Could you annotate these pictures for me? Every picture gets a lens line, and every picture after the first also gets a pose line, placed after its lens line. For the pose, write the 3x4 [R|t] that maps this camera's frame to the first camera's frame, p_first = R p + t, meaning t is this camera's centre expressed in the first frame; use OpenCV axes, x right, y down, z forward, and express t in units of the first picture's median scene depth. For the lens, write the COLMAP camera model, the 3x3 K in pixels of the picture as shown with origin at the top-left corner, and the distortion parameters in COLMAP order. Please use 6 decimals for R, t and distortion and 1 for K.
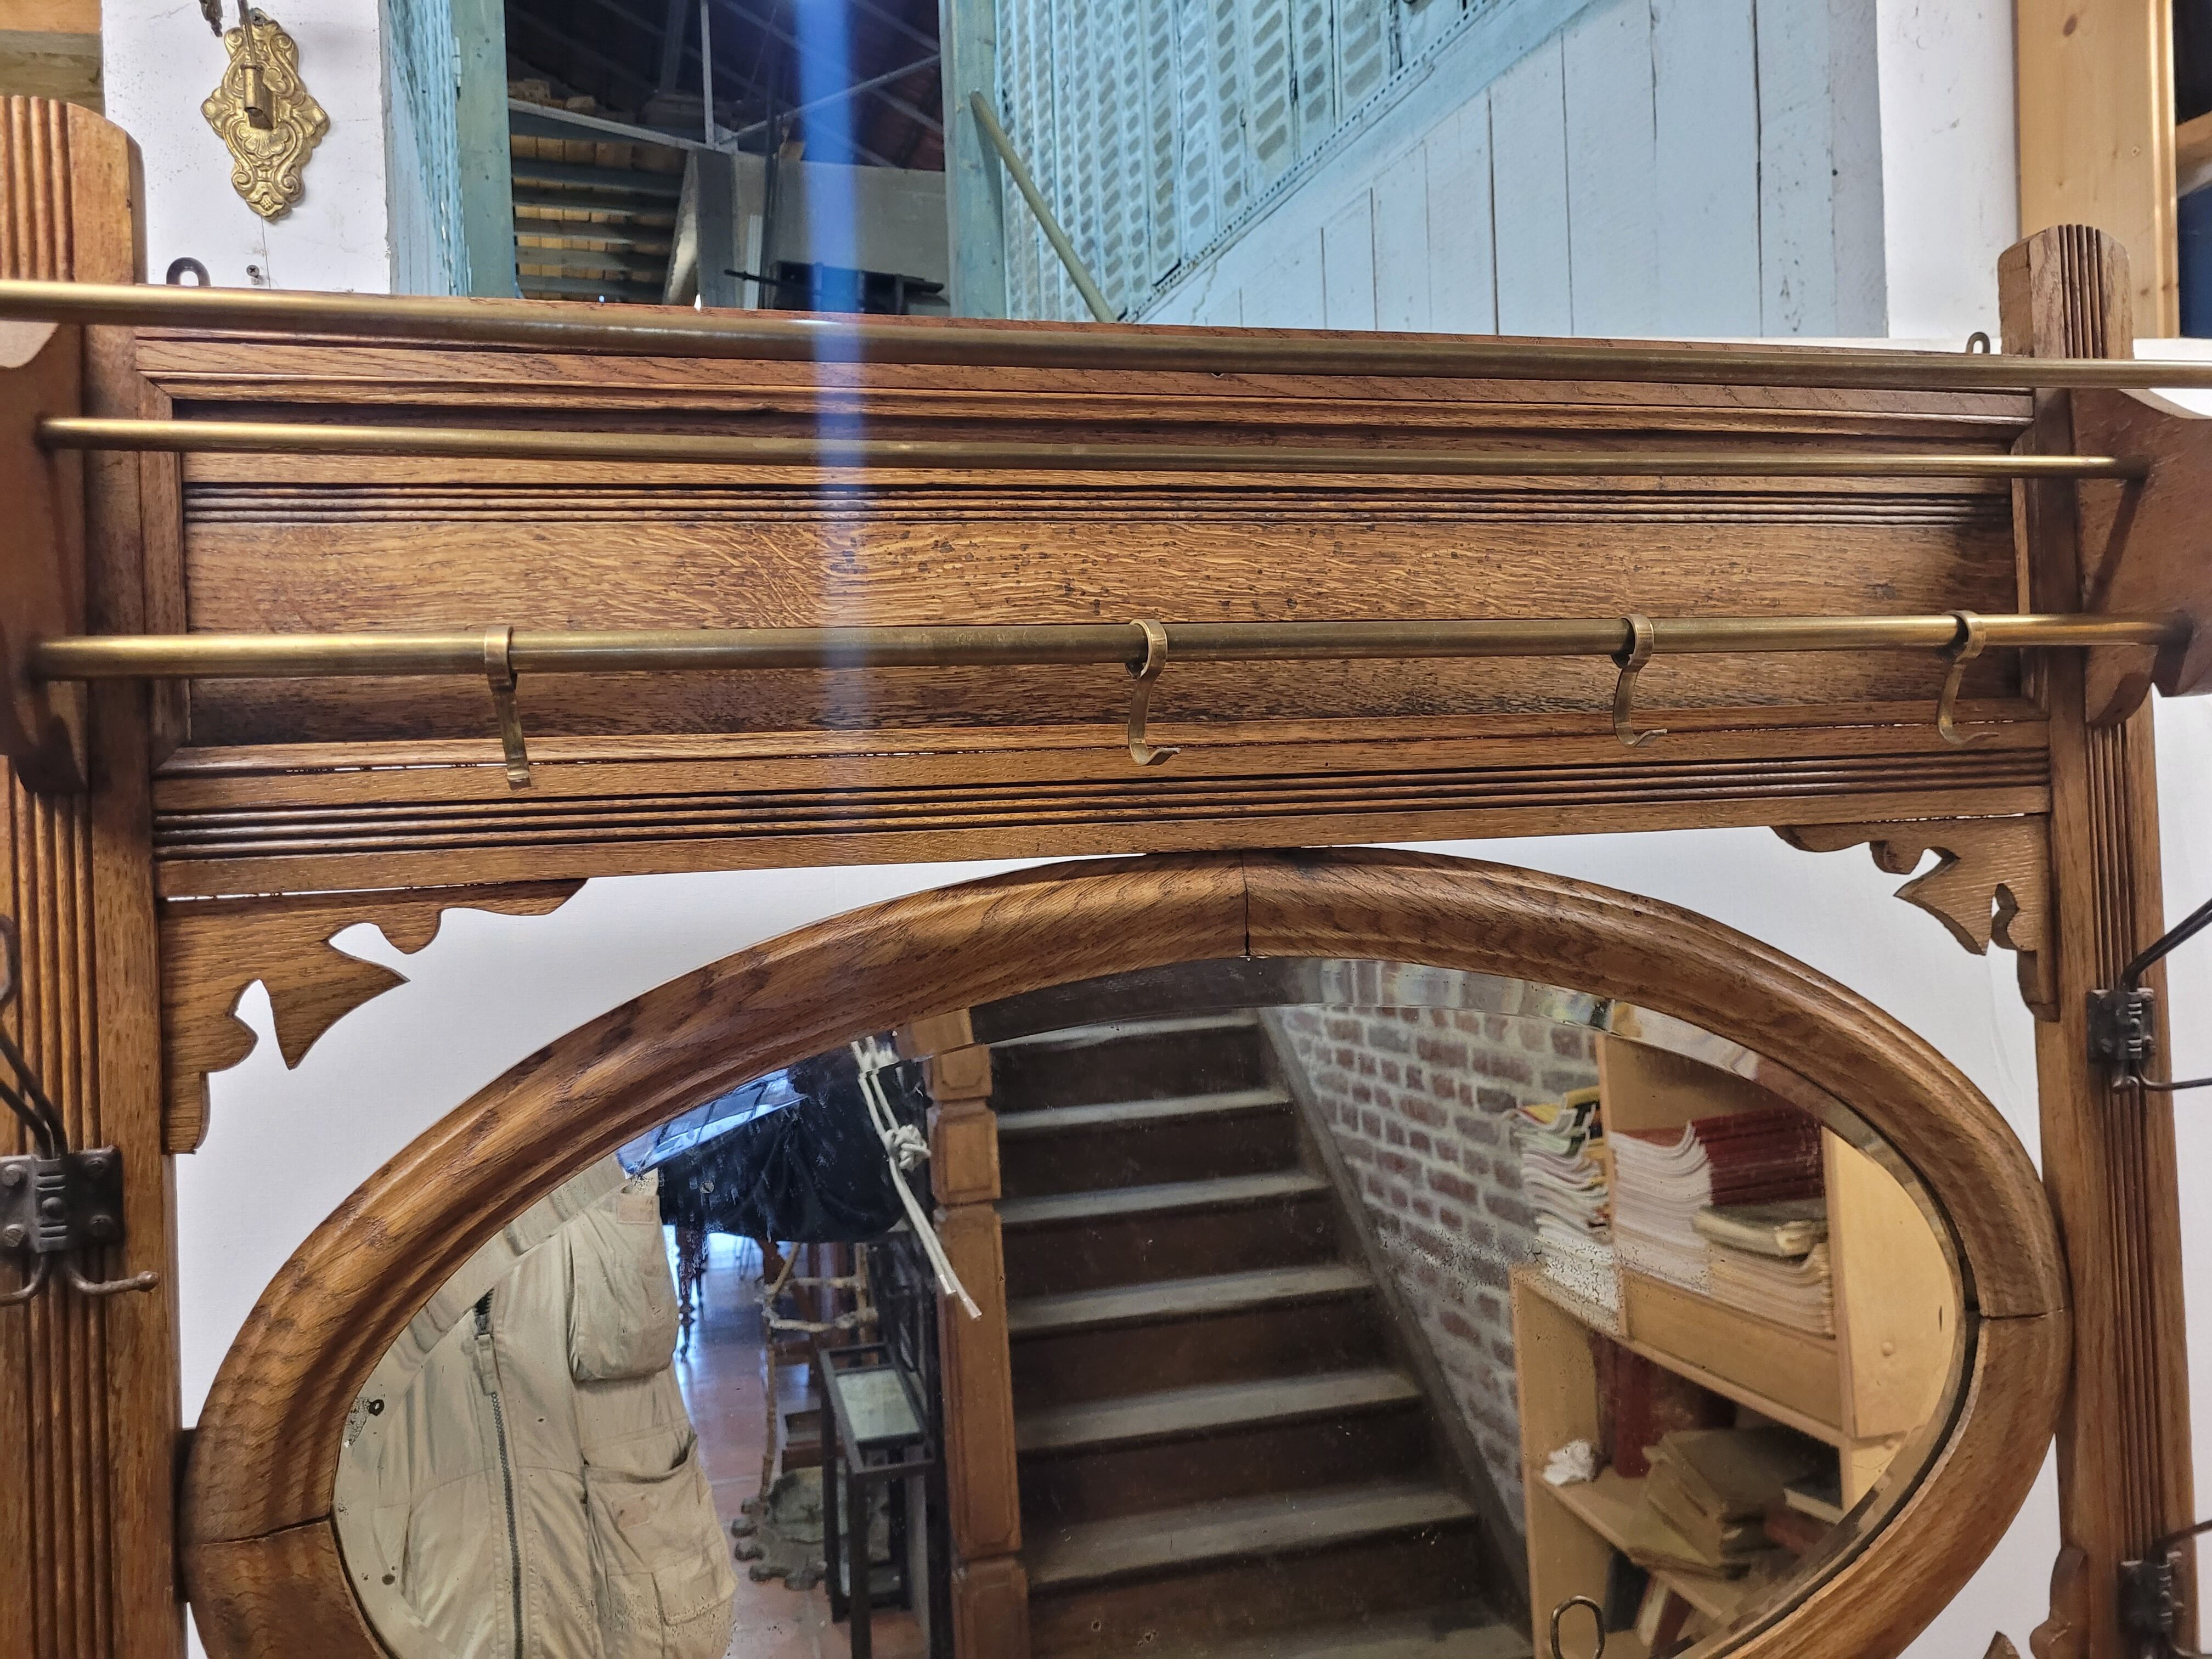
lens RADIAL K [[1669.5, 0, 1073.1], [0, 1669.5, 801.8], [0, 0, 1]] dist [0.050551, -0.050485]
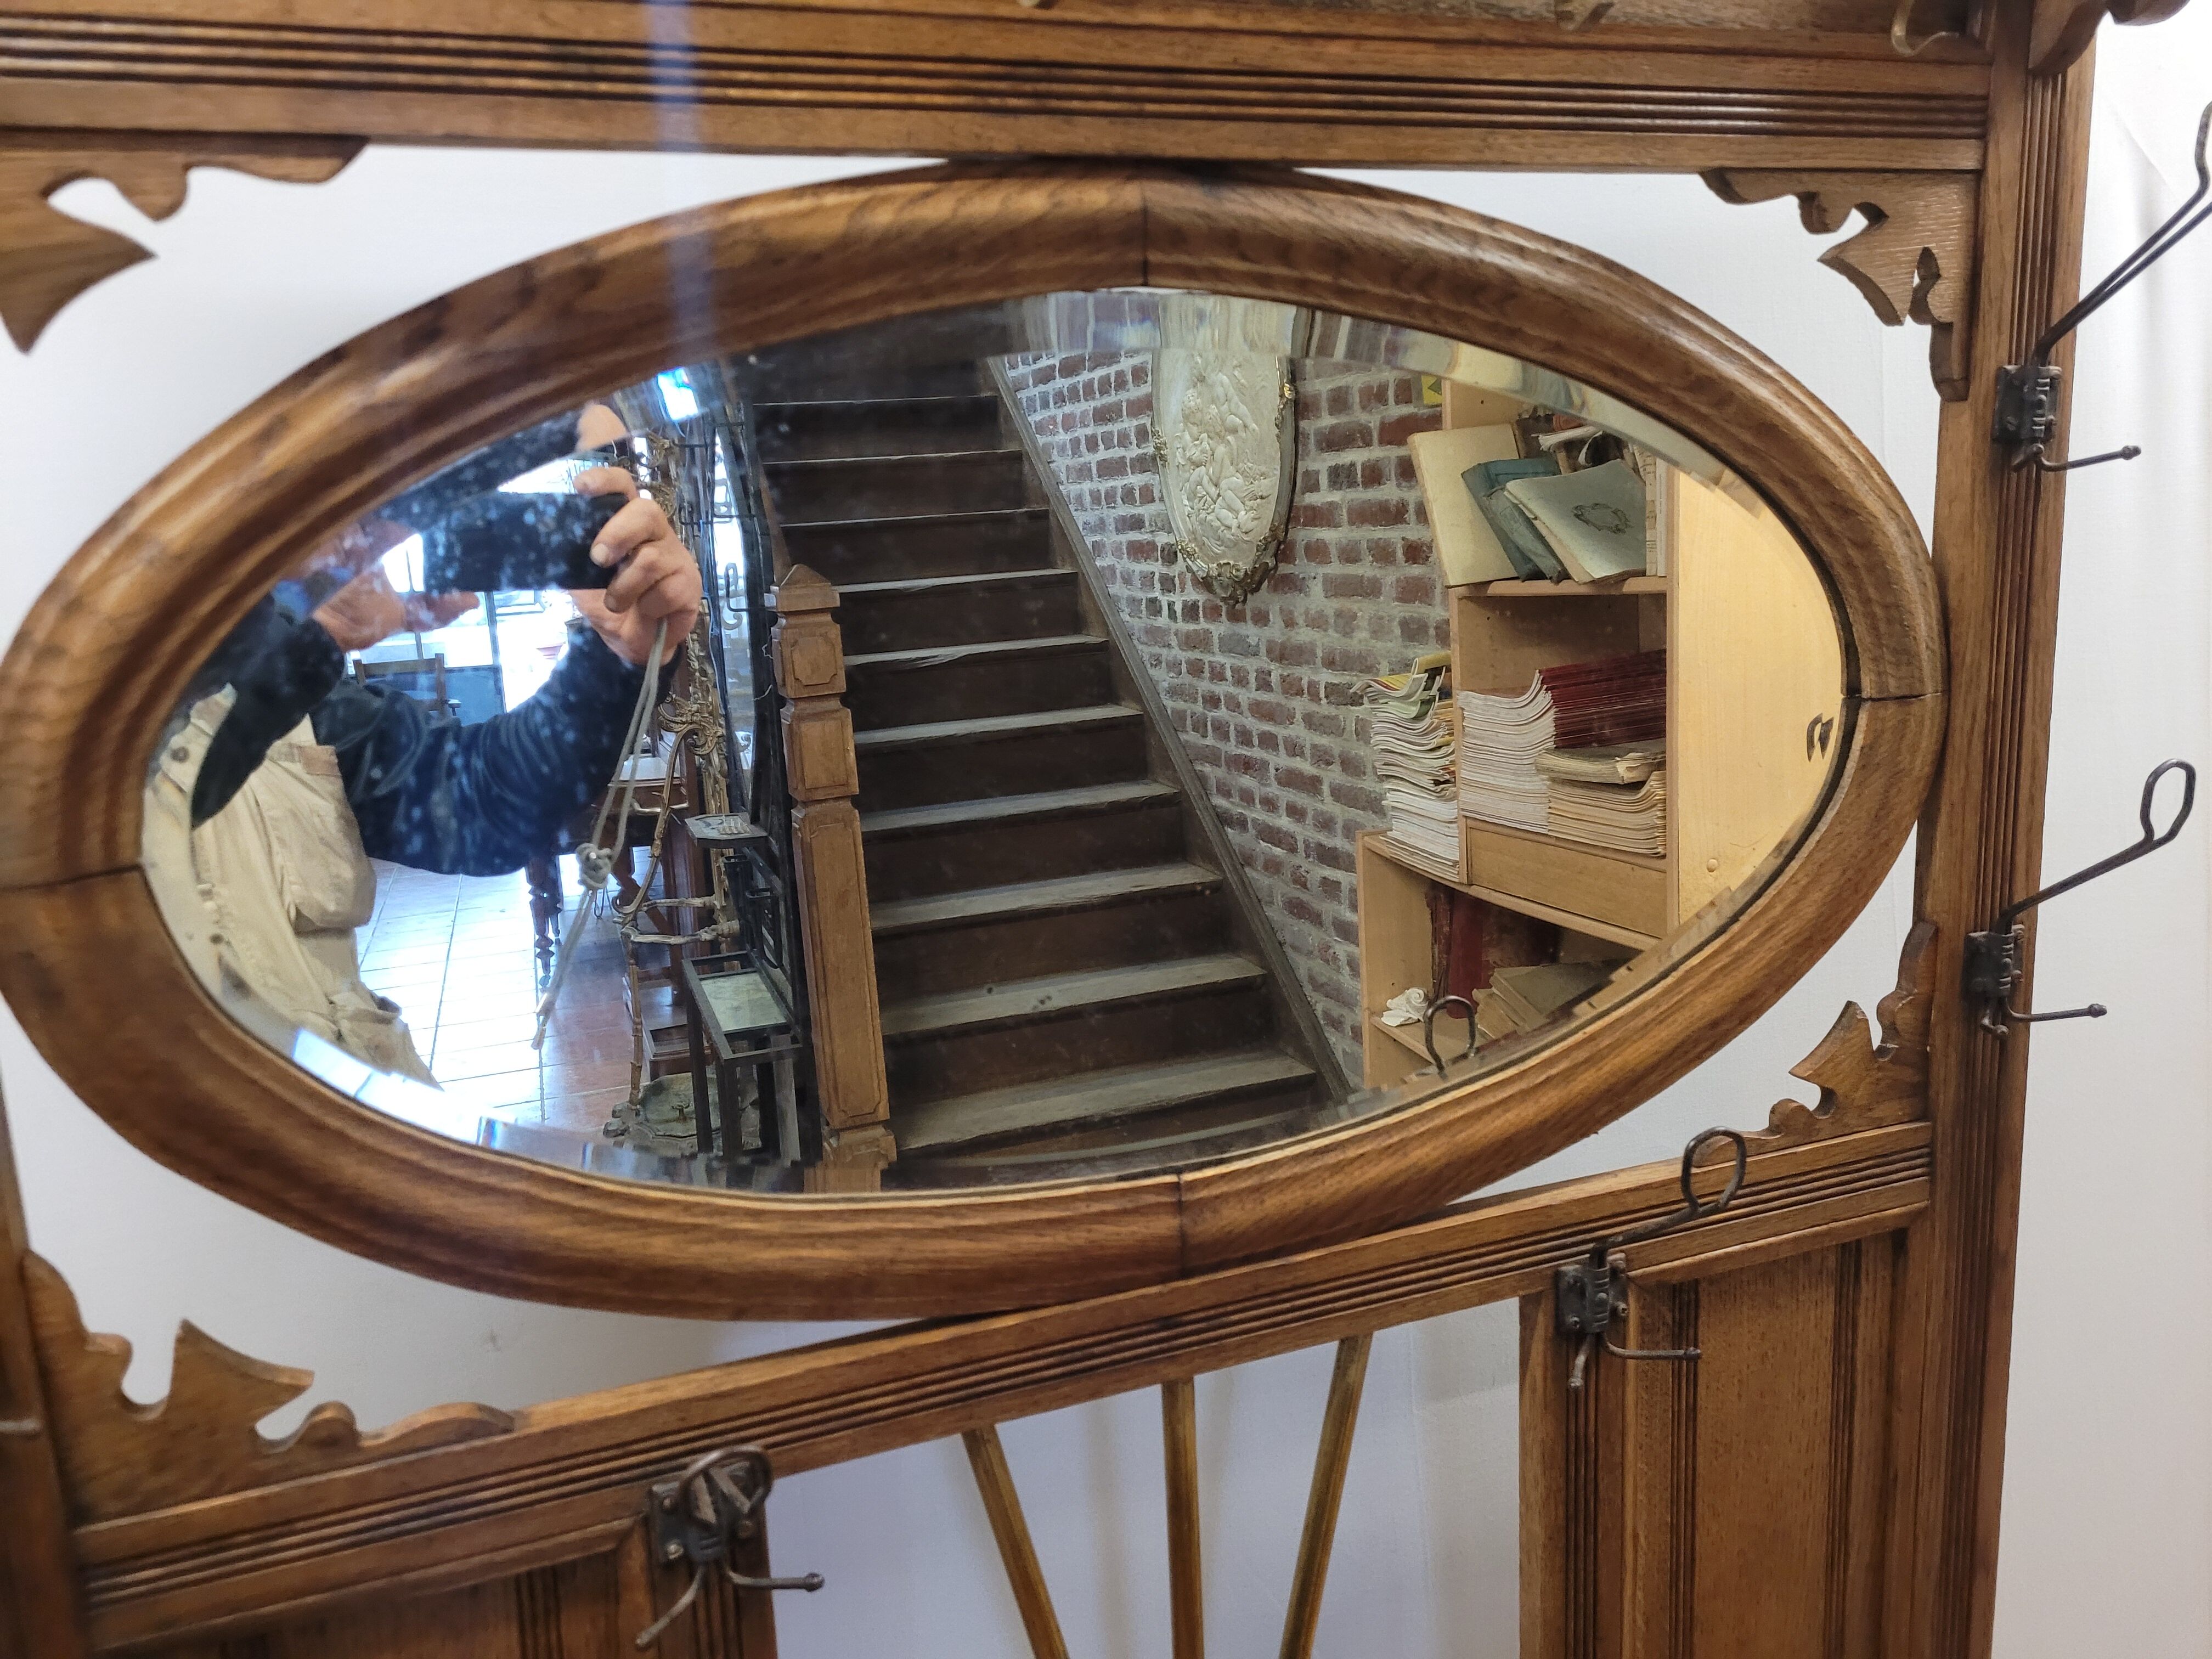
lens RADIAL K [[1653.0, 0, 1085.3], [0, 1653.0, 813.3], [0, 0, 1]] dist [0.061827, -0.058104]
pose [[0.994805, -0.026345, 0.098331, -0.021193], [0.005882, 0.979194, 0.202839, 0.170163], [-0.101629, -0.201207, 0.974262, 0.068071]]
